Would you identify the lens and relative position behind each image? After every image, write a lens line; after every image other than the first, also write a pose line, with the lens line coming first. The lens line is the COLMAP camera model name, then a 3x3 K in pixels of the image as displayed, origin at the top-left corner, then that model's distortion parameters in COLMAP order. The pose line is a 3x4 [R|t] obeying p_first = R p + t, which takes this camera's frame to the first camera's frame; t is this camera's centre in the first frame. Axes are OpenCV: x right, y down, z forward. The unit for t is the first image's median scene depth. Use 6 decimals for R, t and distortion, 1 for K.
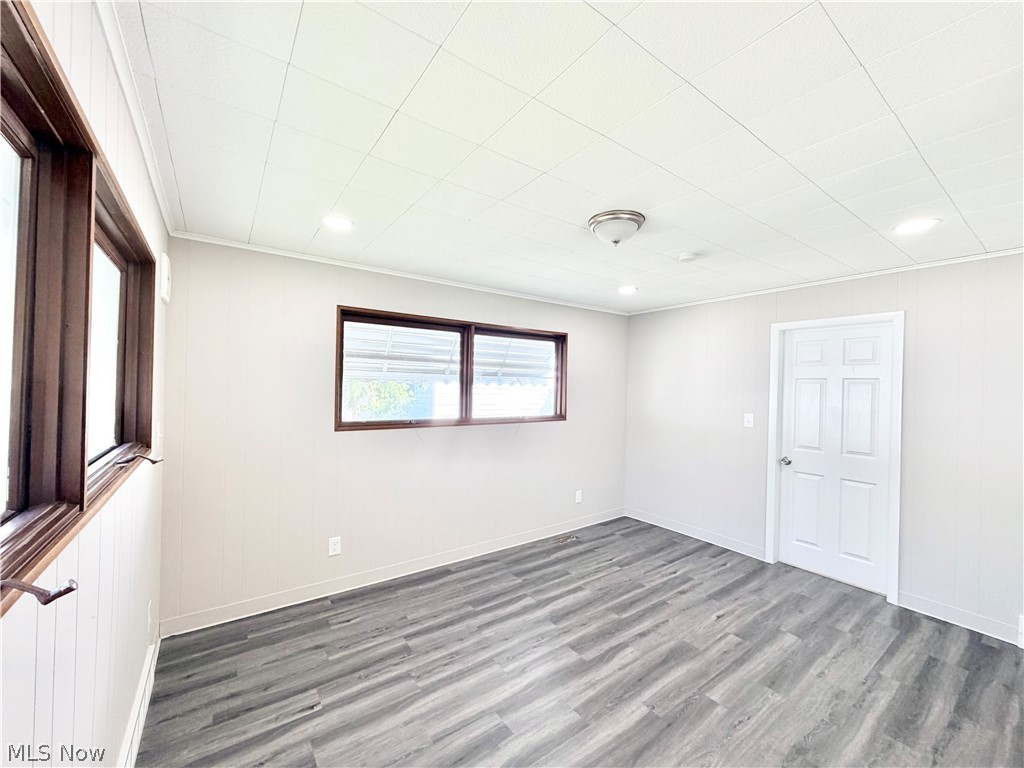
lens RADIAL K [[407.0, 0, 504.6], [0, 407.0, 386.7], [0, 0, 1]] dist [-0.000334, 0.000209]
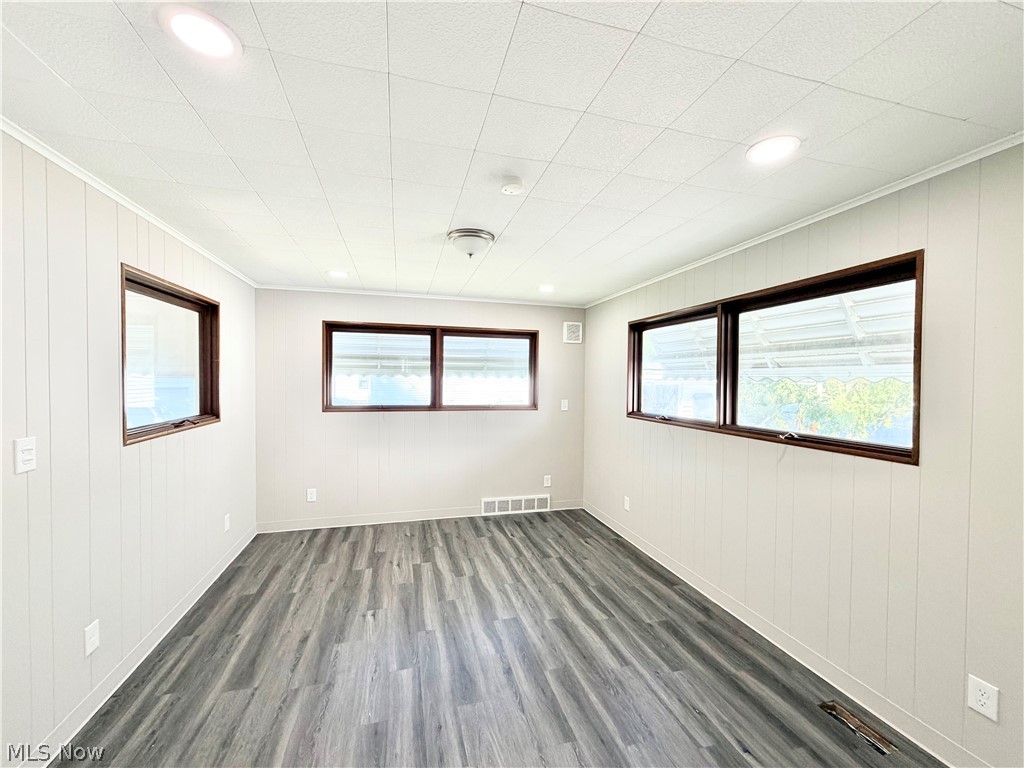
lens RADIAL K [[407.0, 0, 506.0], [0, 407.0, 381.3], [0, 0, 1]] dist [-0.000334, 0.000209]
pose [[-0.346387, -0.017979, -0.937919, 1.153471], [-0.018072, 0.999759, -0.012490, 0.024241], [0.937917, 0.012623, -0.346629, 1.299712]]
